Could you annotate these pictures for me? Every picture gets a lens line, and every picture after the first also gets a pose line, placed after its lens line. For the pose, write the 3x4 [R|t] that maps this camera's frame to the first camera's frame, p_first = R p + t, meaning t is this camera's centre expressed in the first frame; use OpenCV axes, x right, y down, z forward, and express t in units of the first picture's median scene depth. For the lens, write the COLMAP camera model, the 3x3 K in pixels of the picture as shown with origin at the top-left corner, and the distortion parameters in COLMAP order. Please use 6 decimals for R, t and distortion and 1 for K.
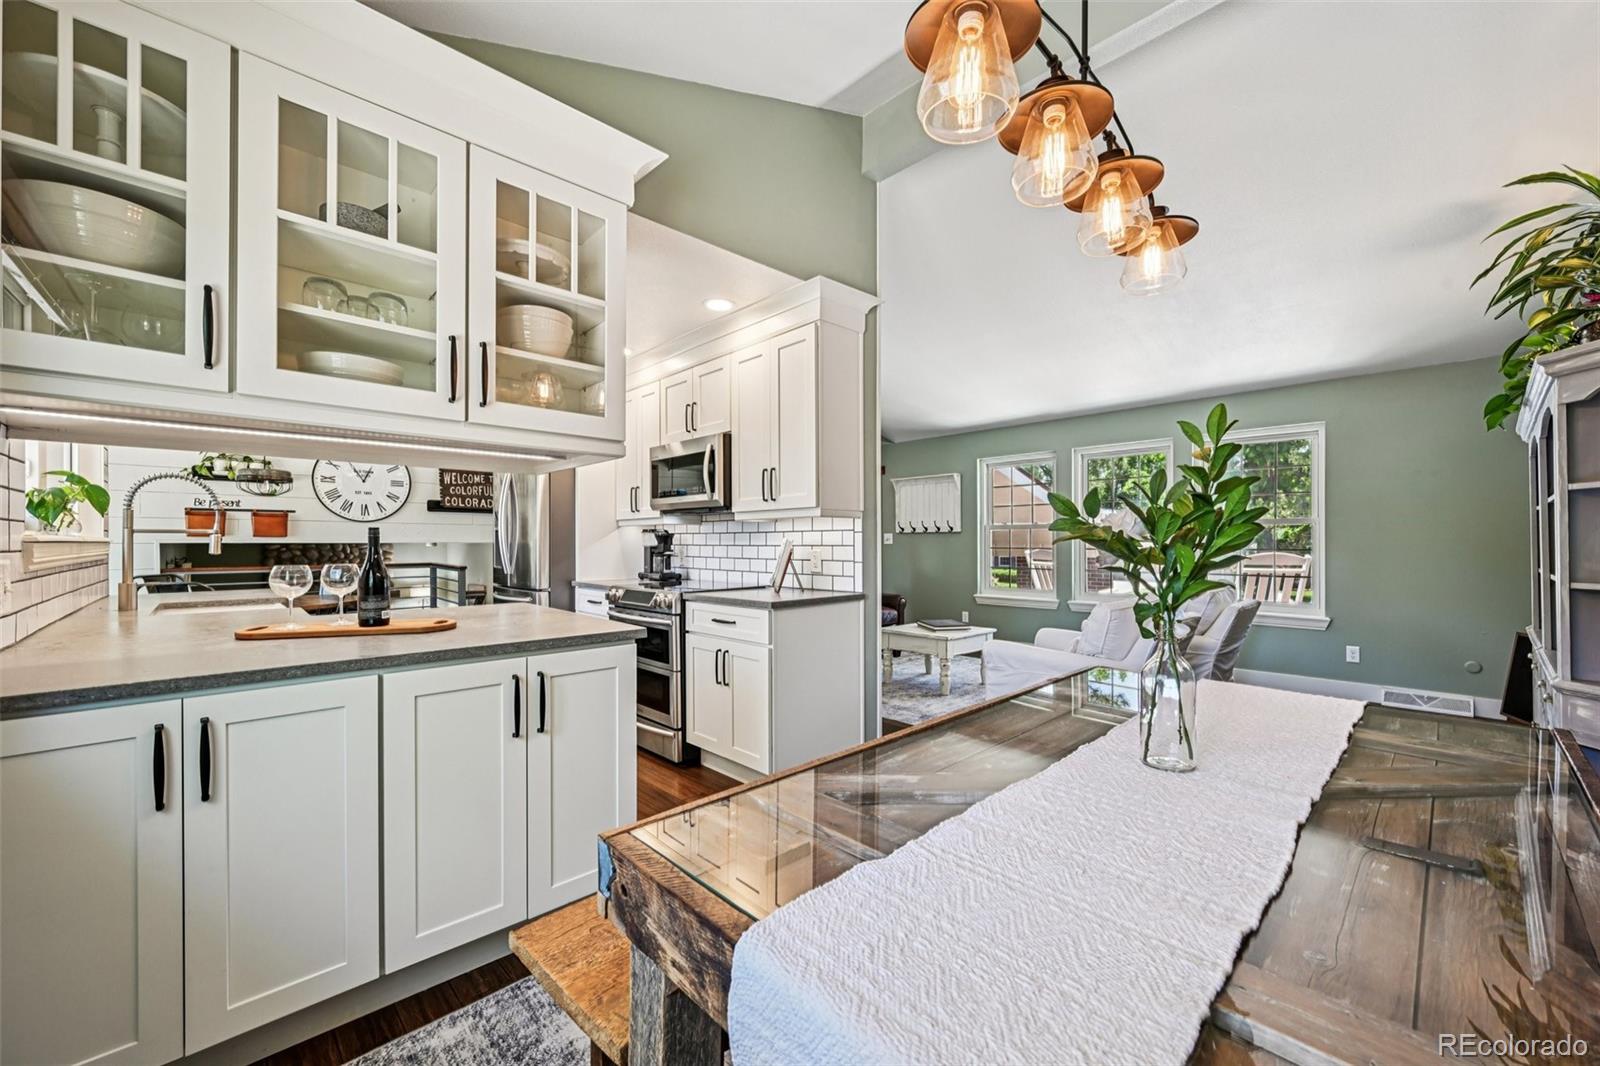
lens RADIAL K [[626.6, 0, 802.0], [0, 626.6, 542.0], [0, 0, 1]] dist [0.001067, 0.000132]
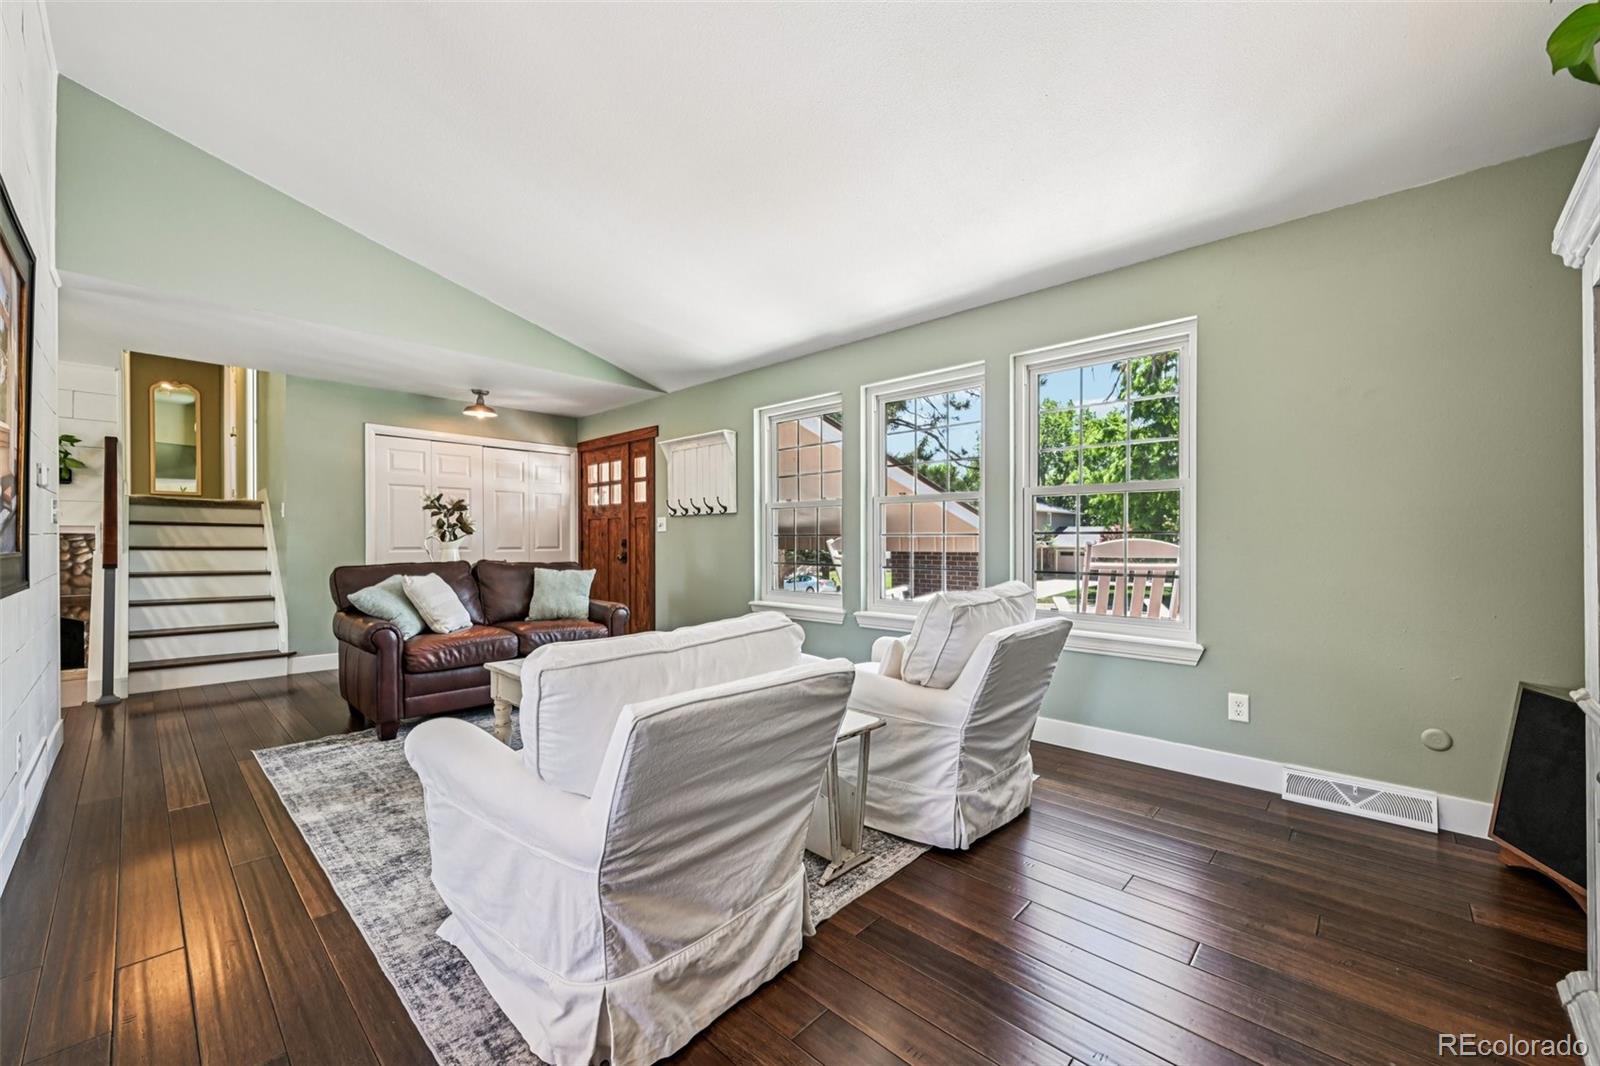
lens RADIAL K [[626.6, 0, 799.9], [0, 626.6, 542.1], [0, 0, 1]] dist [0.001067, 0.000132]
pose [[0.998536, 0.001761, 0.054067, 0.431182], [-0.001903, 0.999995, 0.002562, 0.022677], [-0.054062, -0.002661, 0.998534, 0.430669]]
